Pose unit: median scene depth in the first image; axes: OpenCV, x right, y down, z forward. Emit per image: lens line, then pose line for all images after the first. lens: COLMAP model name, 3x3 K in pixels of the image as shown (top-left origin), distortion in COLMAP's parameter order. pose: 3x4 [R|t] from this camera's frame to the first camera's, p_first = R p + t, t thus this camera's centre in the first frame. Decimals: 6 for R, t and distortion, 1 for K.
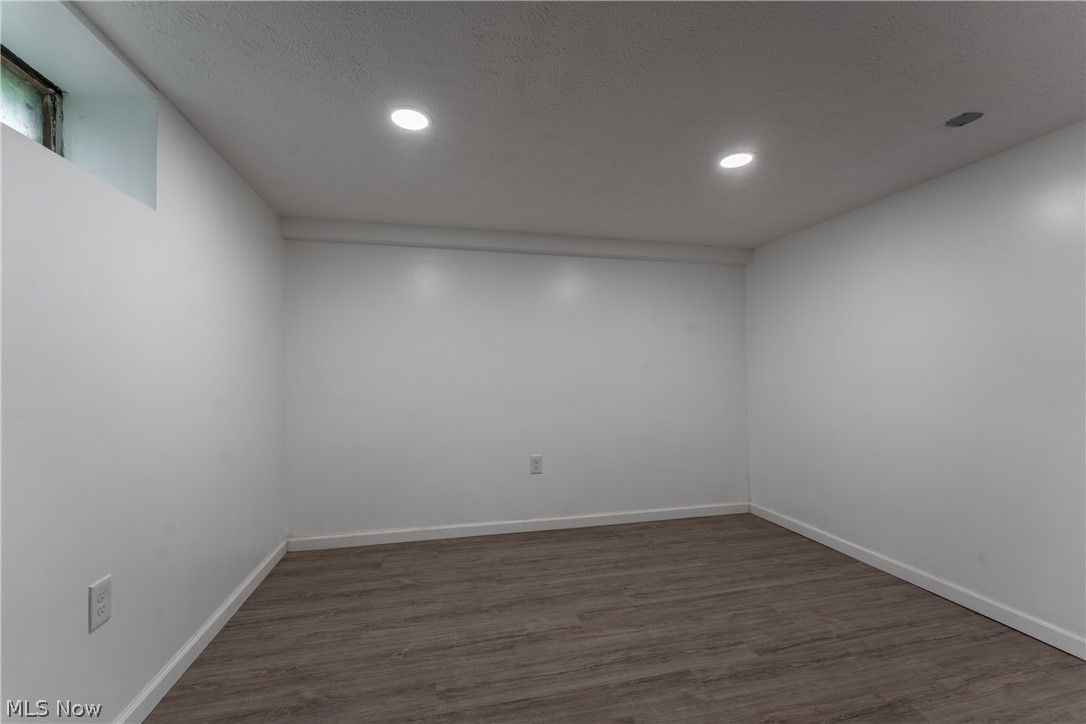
lens RADIAL K [[438.4, 0, 543.0], [0, 438.4, 362.0], [0, 0, 1]] dist [-0.002634, -0.000295]
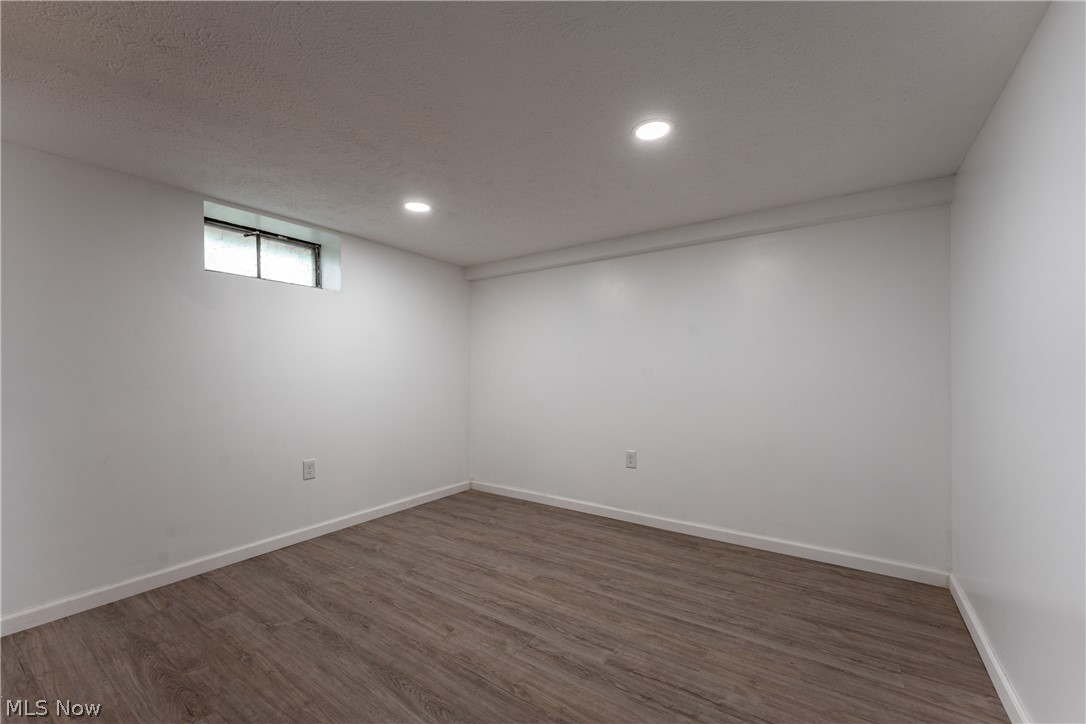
lens RADIAL K [[428.7, 0, 518.9], [0, 428.7, 377.1], [0, 0, 1]] dist [-0.000953, -0.000062]
pose [[0.664865, 0.010771, -0.746886, 0.792037], [0.018433, 0.999355, 0.030820, 0.002869], [0.746736, -0.034258, 0.664237, 0.183408]]
